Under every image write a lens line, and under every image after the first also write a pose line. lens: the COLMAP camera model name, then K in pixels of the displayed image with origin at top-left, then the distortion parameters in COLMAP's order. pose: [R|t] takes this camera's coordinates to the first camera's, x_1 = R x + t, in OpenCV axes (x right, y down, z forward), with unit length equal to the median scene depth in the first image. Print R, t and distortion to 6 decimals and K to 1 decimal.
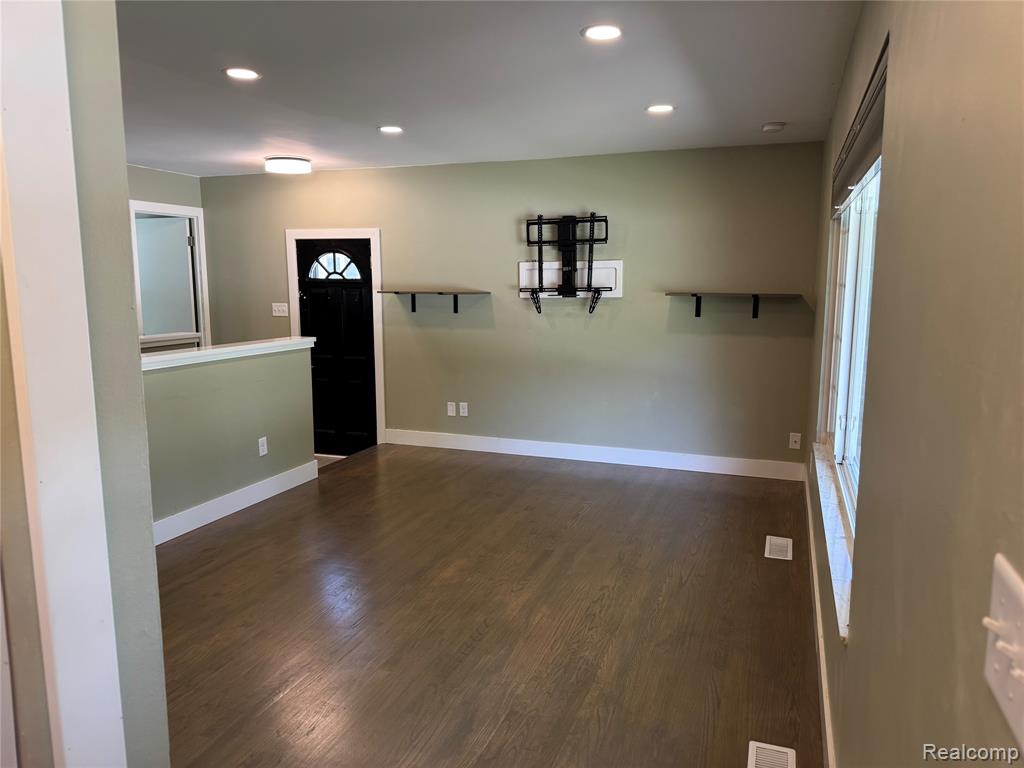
lens RADIAL K [[725.1, 0, 515.8], [0, 725.1, 387.6], [0, 0, 1]] dist [0.077046, -0.094636]
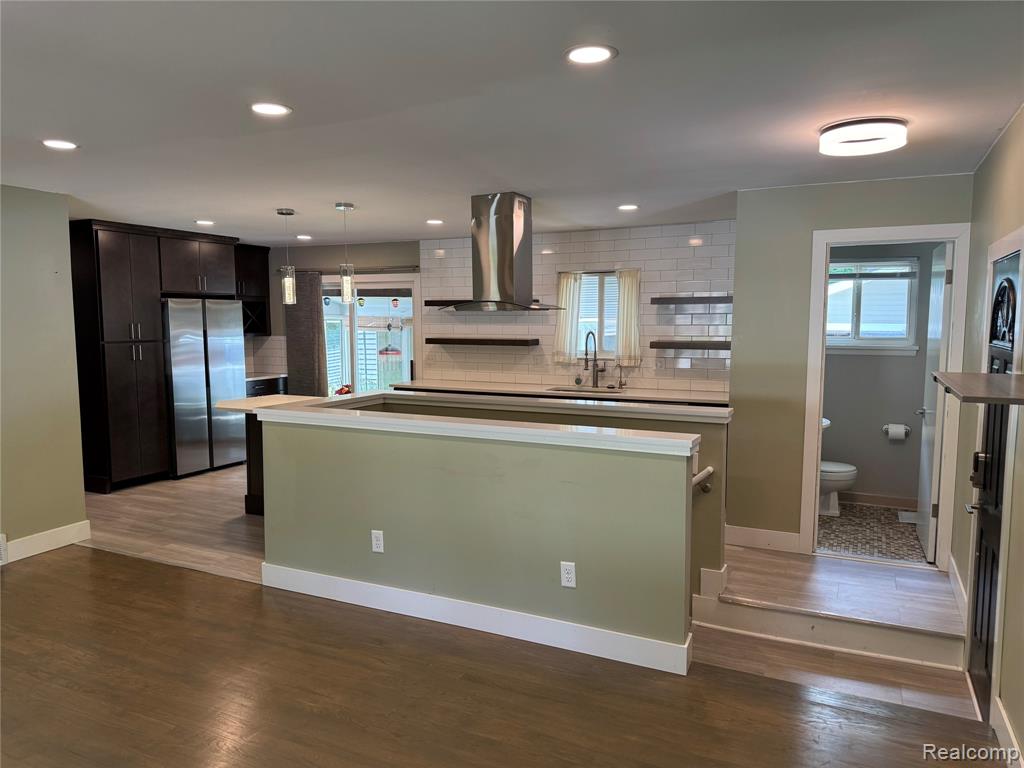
lens RADIAL K [[725.1, 0, 515.8], [0, 725.1, 387.6], [0, 0, 1]] dist [0.077046, -0.094636]
pose [[-0.090565, 0.099317, -0.990926, 0.378160], [-0.148812, 0.982494, 0.112072, -0.186882], [0.984710, 0.157612, -0.074200, 1.064271]]
